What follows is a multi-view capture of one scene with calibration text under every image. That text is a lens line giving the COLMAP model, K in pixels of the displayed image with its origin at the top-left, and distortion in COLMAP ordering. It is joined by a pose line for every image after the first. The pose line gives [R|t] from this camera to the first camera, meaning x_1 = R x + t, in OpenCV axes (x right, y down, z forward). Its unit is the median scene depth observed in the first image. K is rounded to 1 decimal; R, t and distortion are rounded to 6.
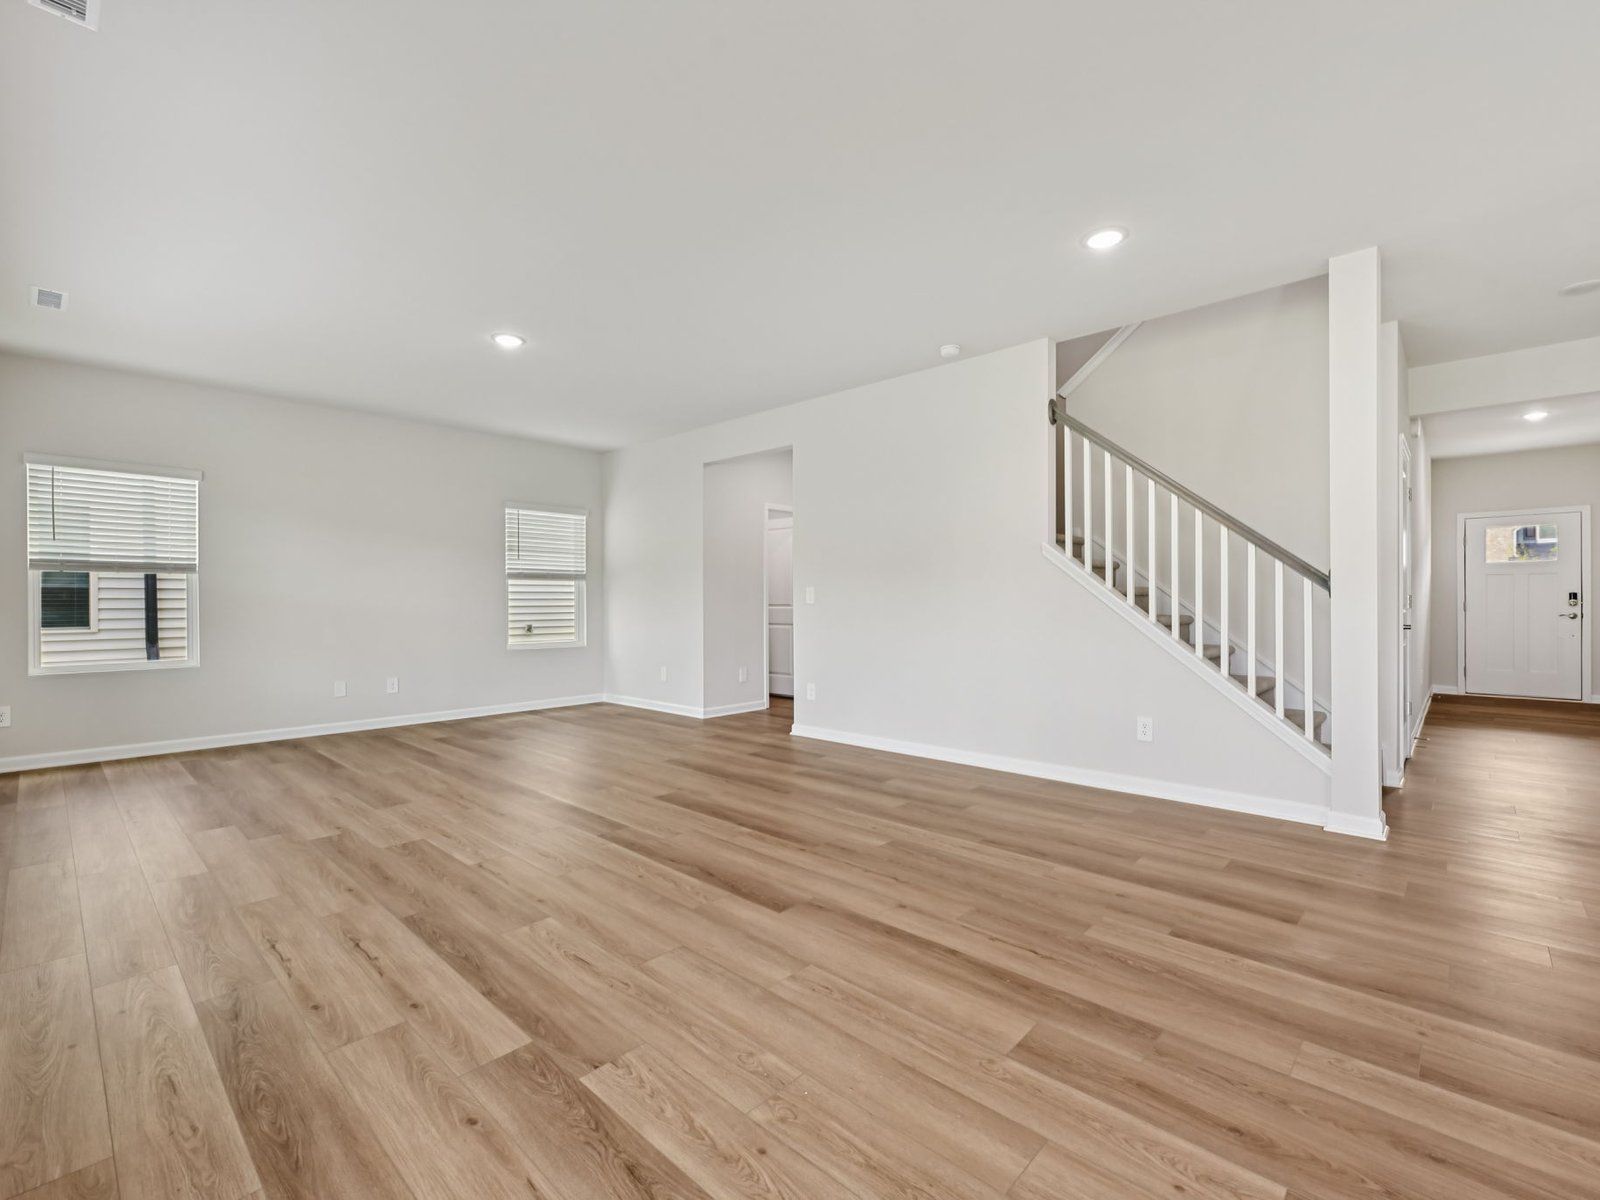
lens RADIAL K [[716.1, 0, 790.7], [0, 716.1, 598.9], [0, 0, 1]] dist [-0.001987, 0.000197]
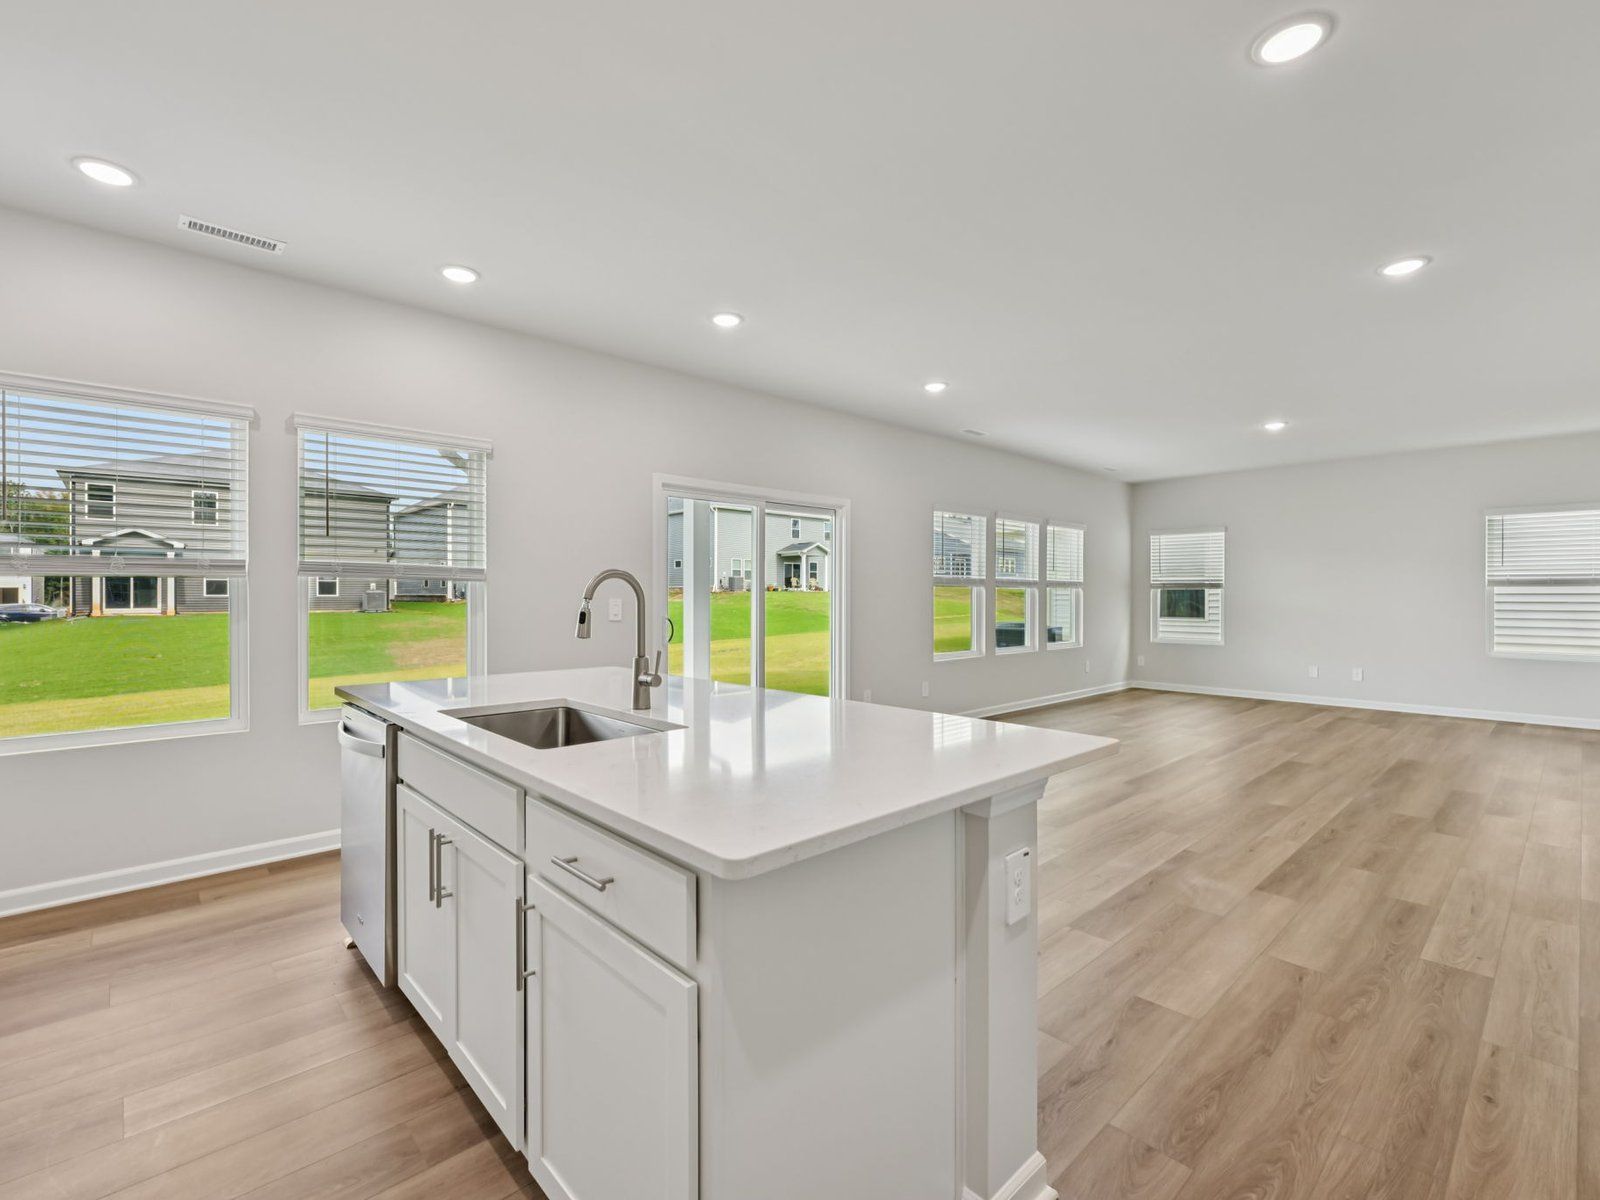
lens RADIAL K [[716.1, 0, 797.9], [0, 716.1, 602.8], [0, 0, 1]] dist [-0.001987, 0.000197]
pose [[-0.061751, 0.016081, -0.997962, 1.365318], [-0.000440, 0.999870, 0.016139, -0.042745], [0.998092, 0.001436, -0.061735, 0.192805]]
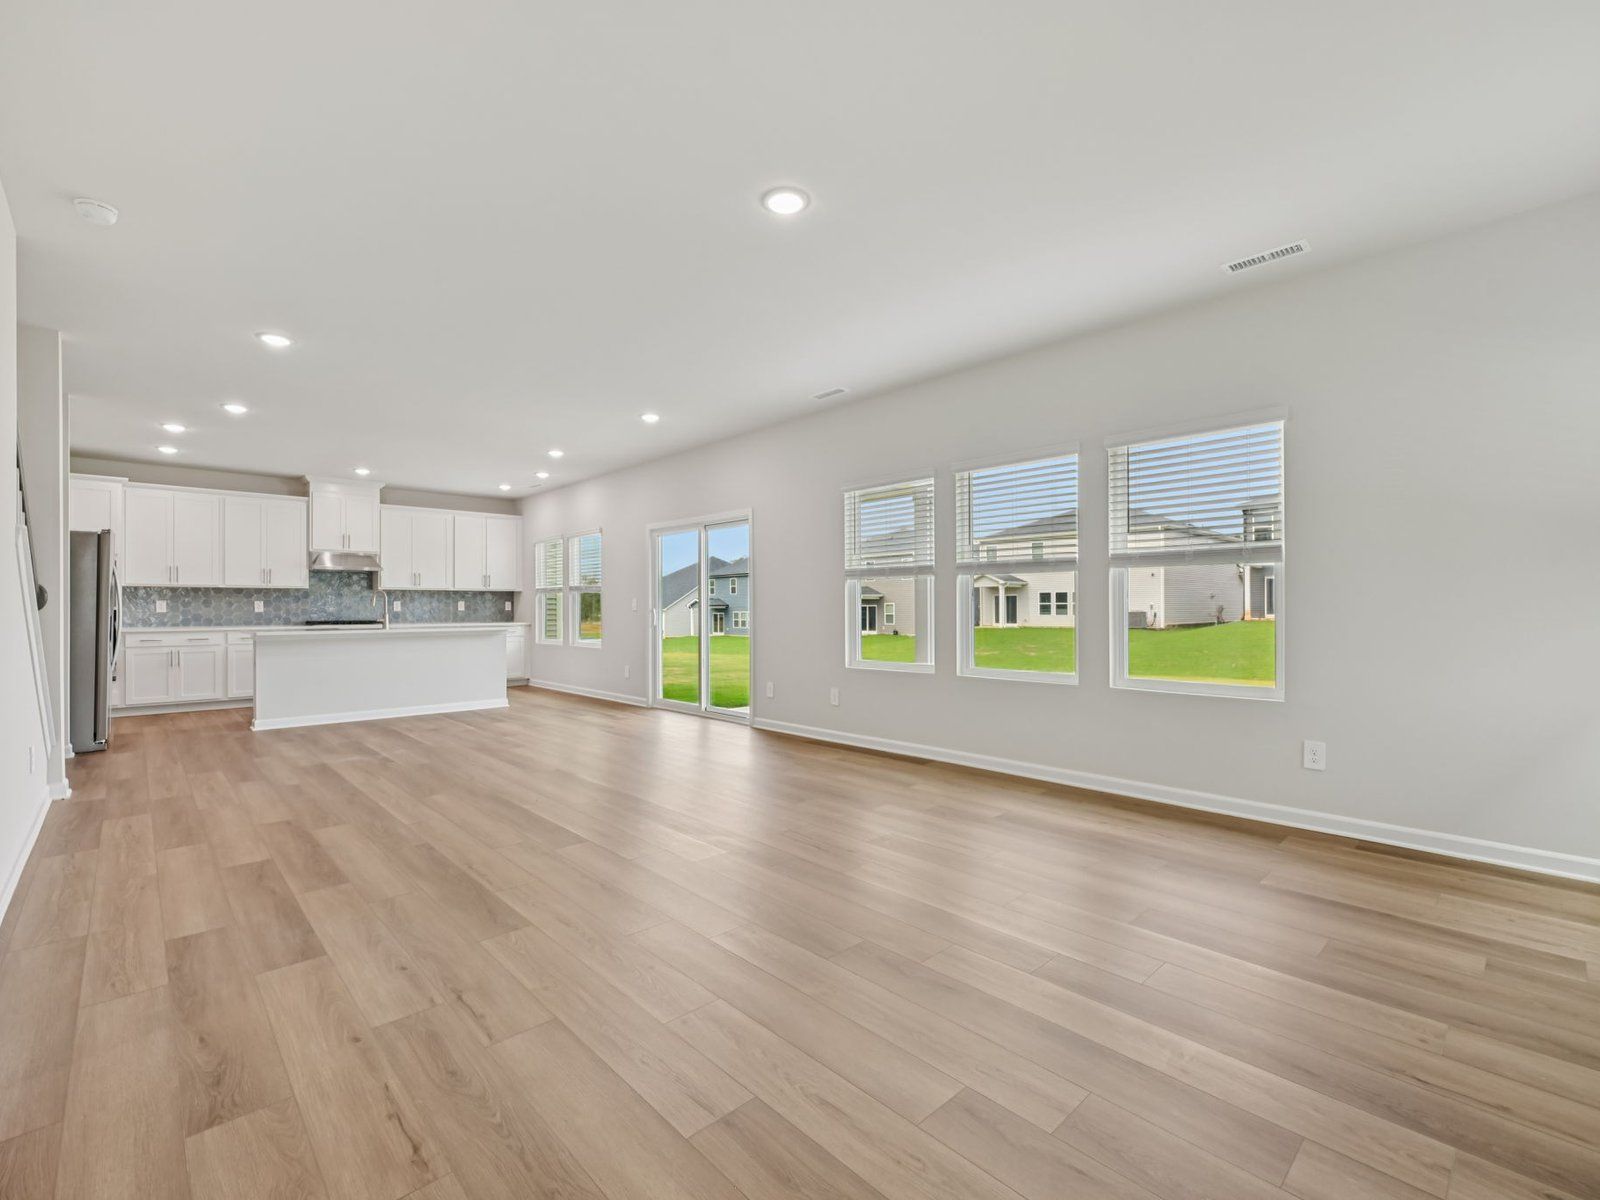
lens RADIAL K [[716.1, 0, 810.8], [0, 716.1, 601.8], [0, 0, 1]] dist [-0.001987, 0.000197]
pose [[-0.998726, 0.007925, 0.049829, -0.573108], [0.007425, 0.999920, -0.010210, 0.008429], [-0.049906, -0.009827, -0.998706, 2.076283]]
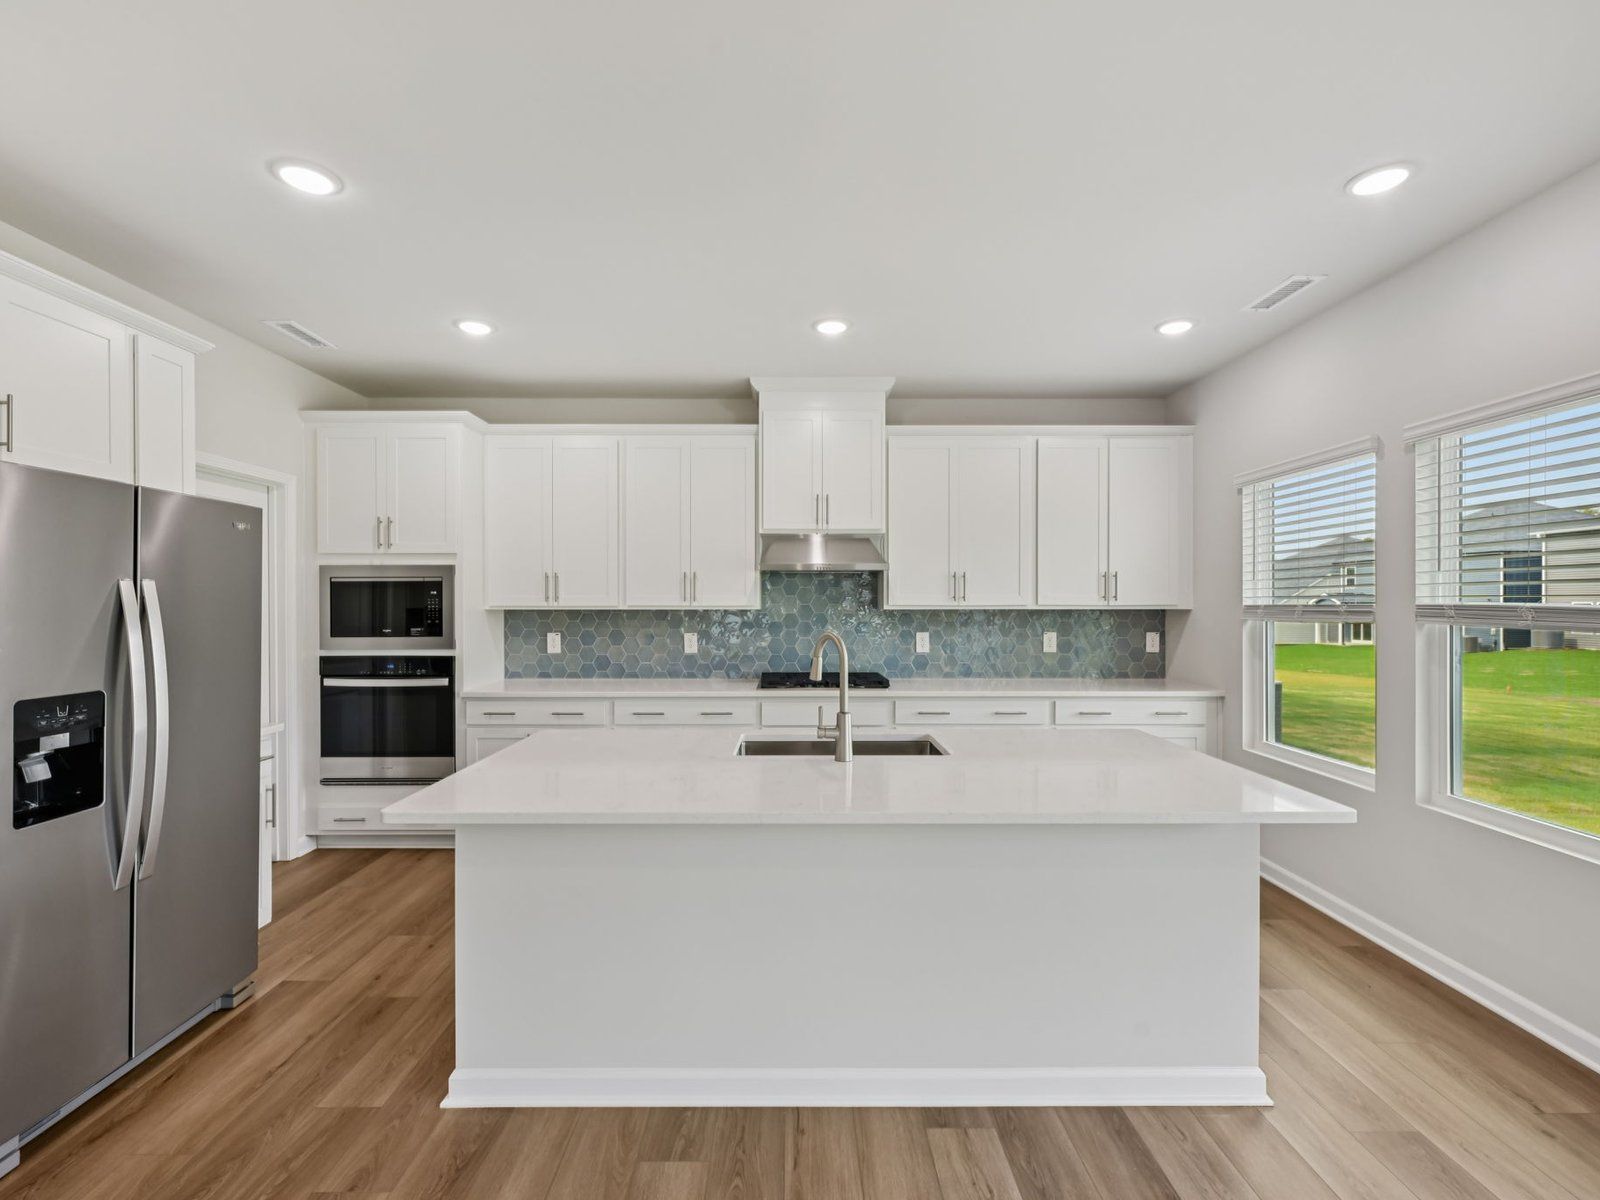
lens RADIAL K [[716.1, 0, 795.8], [0, 716.1, 602.3], [0, 0, 1]] dist [-0.001987, 0.000197]
pose [[-0.690342, 0.003302, 0.723476, 0.352119], [0.001745, 0.999994, -0.002899, -0.083696], [-0.723481, -0.000739, -0.690344, 0.502777]]
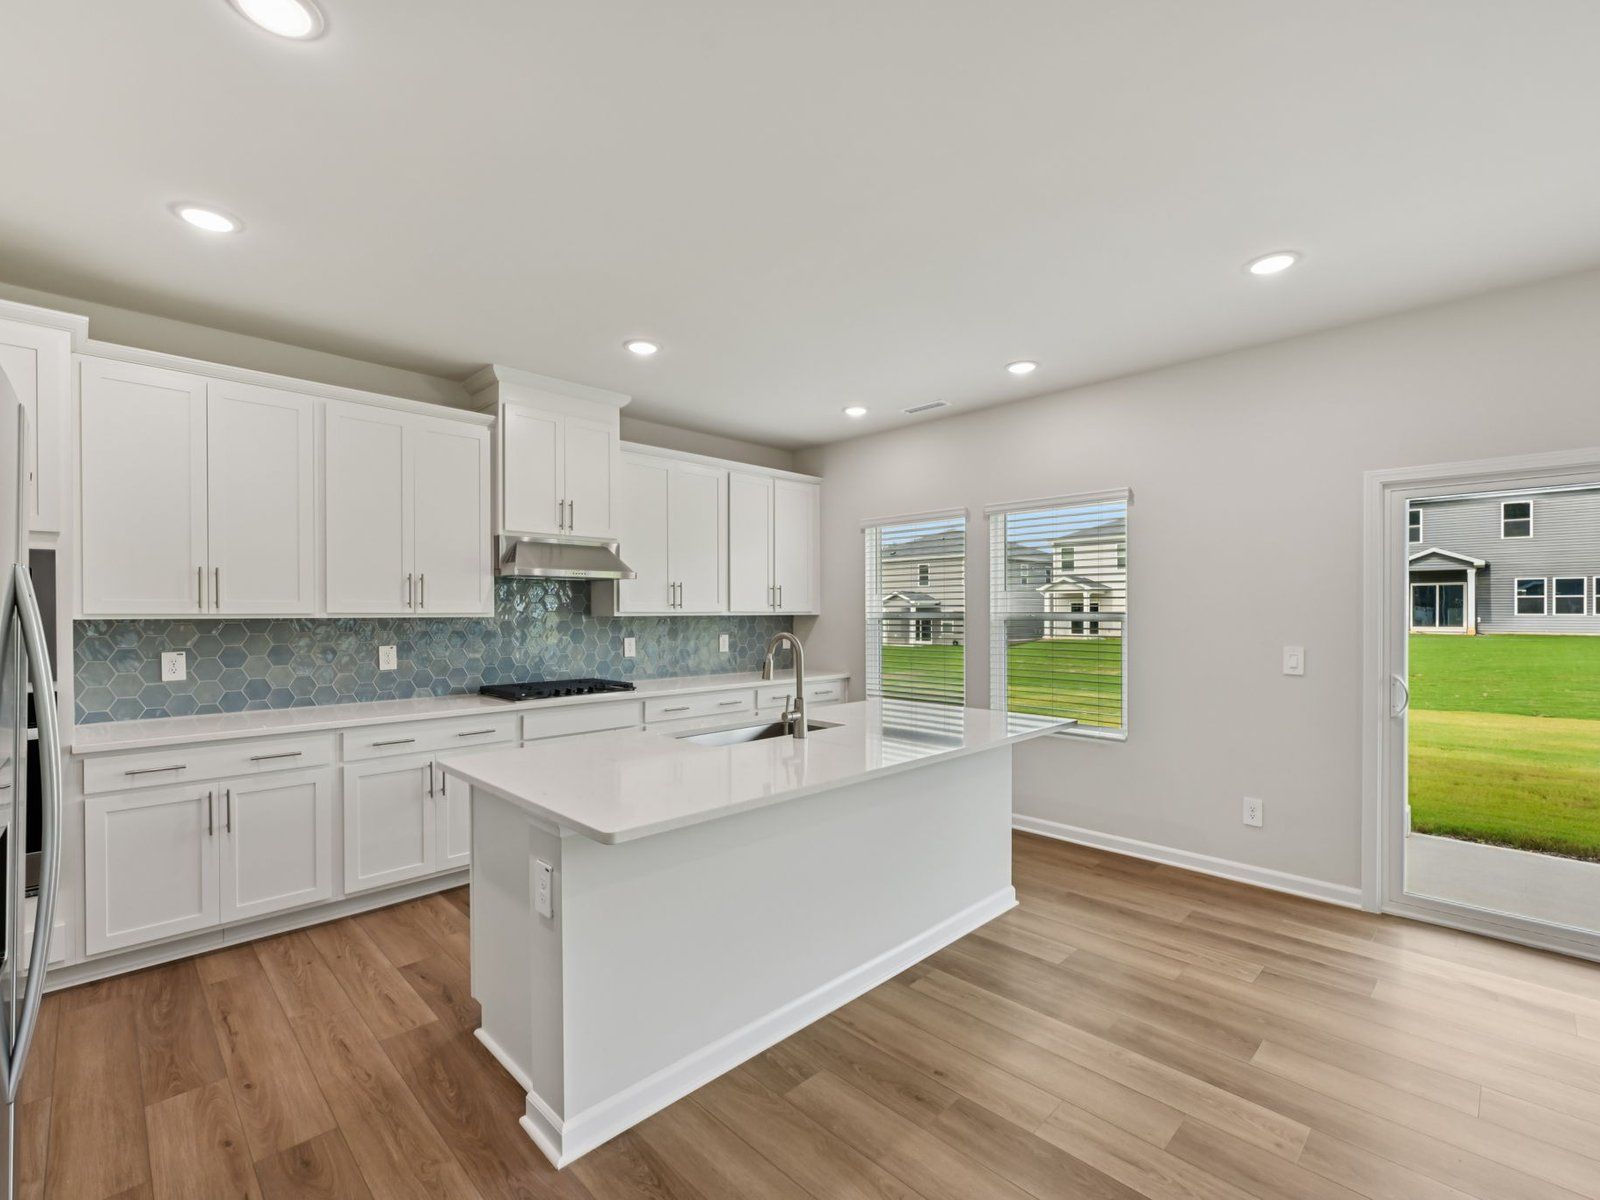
lens RADIAL K [[716.1, 0, 796.5], [0, 716.1, 613.2], [0, 0, 1]] dist [-0.001987, 0.000197]
pose [[-0.999360, 0.003964, 0.035559, 0.760167], [0.004020, 0.999991, 0.001489, -0.080859], [-0.035553, 0.001631, -0.999366, 0.809088]]
